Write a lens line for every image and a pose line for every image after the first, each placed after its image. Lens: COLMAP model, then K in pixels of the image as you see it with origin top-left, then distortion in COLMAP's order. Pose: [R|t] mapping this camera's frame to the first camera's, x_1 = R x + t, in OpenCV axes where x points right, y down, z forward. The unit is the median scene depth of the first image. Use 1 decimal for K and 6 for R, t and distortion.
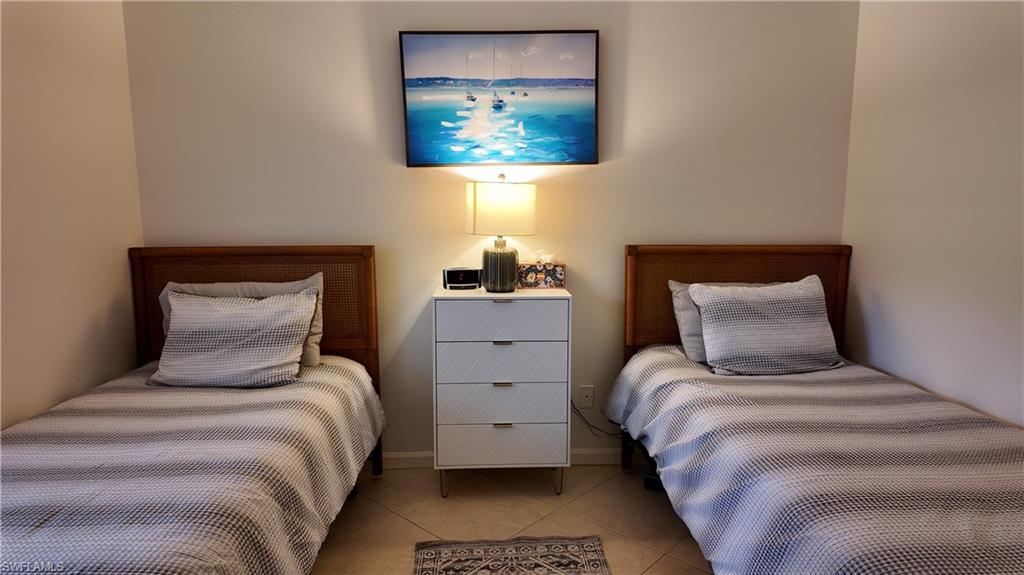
lens RADIAL K [[593.8, 0, 517.4], [0, 593.8, 286.0], [0, 0, 1]] dist [0.105455, -0.128969]
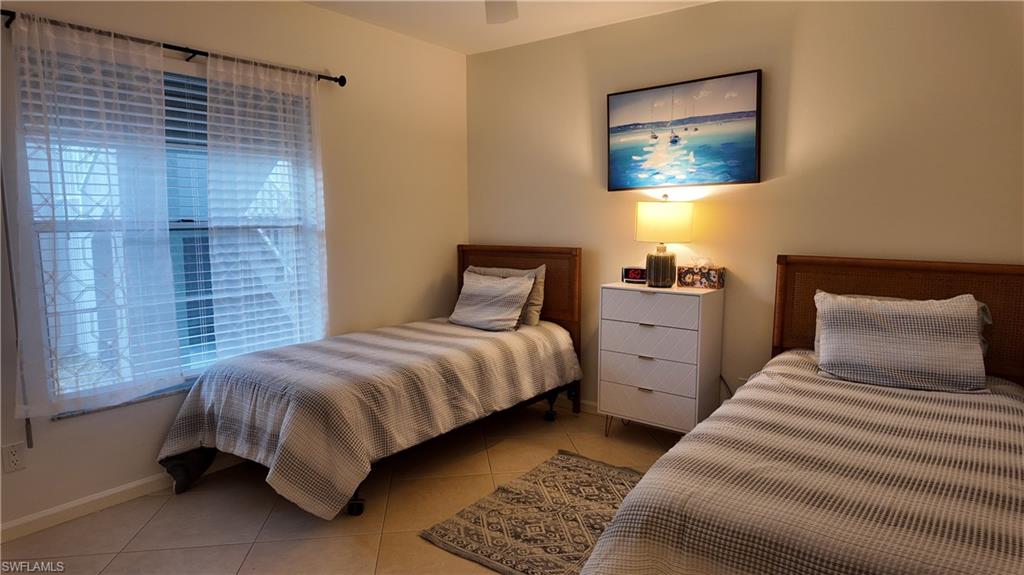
lens RADIAL K [[593.8, 0, 517.4], [0, 593.8, 286.0], [0, 0, 1]] dist [0.105455, -0.128969]
pose [[0.767564, 0.074603, -0.636616, 0.543932], [-0.089447, 0.995952, 0.008866, 0.022844], [0.634701, 0.050139, 0.771130, -0.170808]]
